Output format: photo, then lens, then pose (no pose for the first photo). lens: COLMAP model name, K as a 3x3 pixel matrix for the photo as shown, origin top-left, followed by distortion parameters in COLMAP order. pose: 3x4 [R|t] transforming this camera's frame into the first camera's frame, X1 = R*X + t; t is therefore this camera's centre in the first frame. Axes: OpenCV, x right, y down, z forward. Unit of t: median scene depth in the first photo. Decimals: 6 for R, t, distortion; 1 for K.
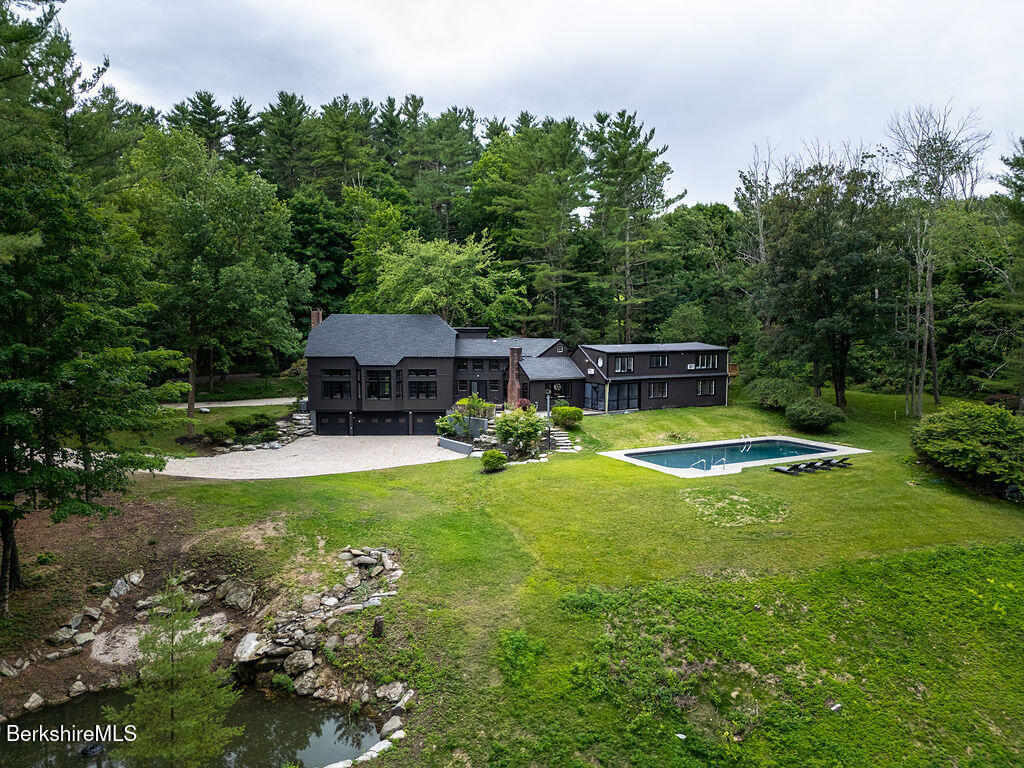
lens RADIAL K [[731.7, 0, 512.0], [0, 731.7, 384.0], [0, 0, 1]] dist [0.057239, -0.054873]
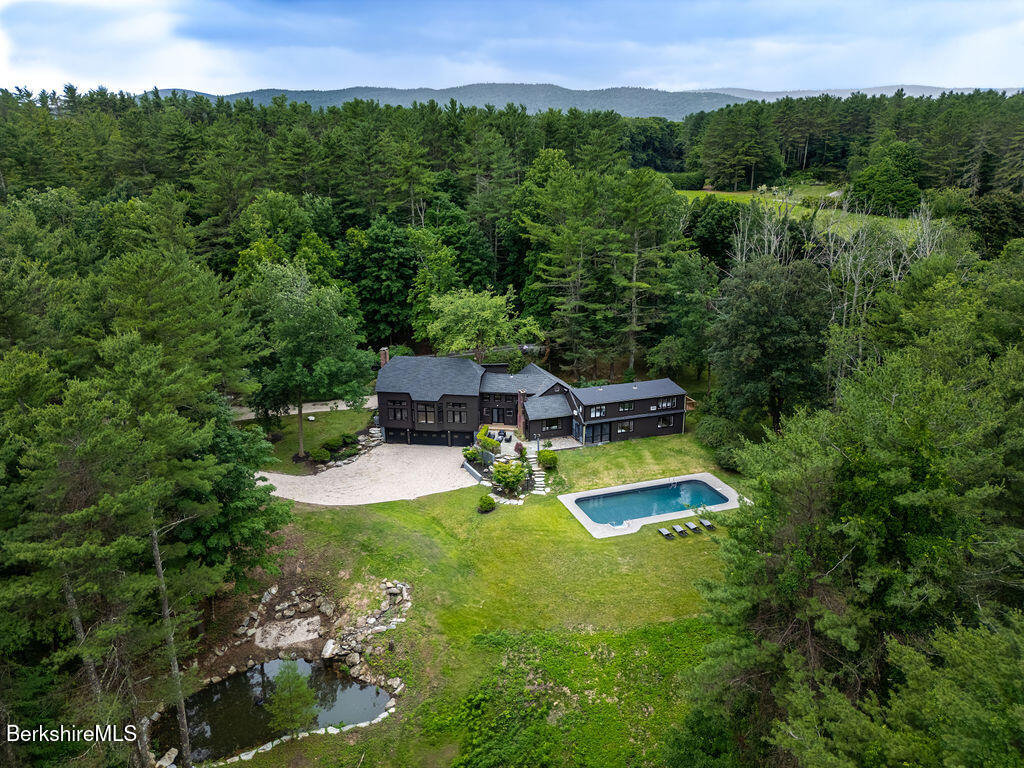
lens RADIAL K [[731.7, 0, 512.0], [0, 731.7, 384.0], [0, 0, 1]] dist [0.057239, -0.054873]
pose [[0.988723, 0.037069, -0.145097, 0.336580], [-0.004412, 0.975671, 0.219196, -0.665377], [0.149692, -0.216084, 0.964832, -0.591365]]
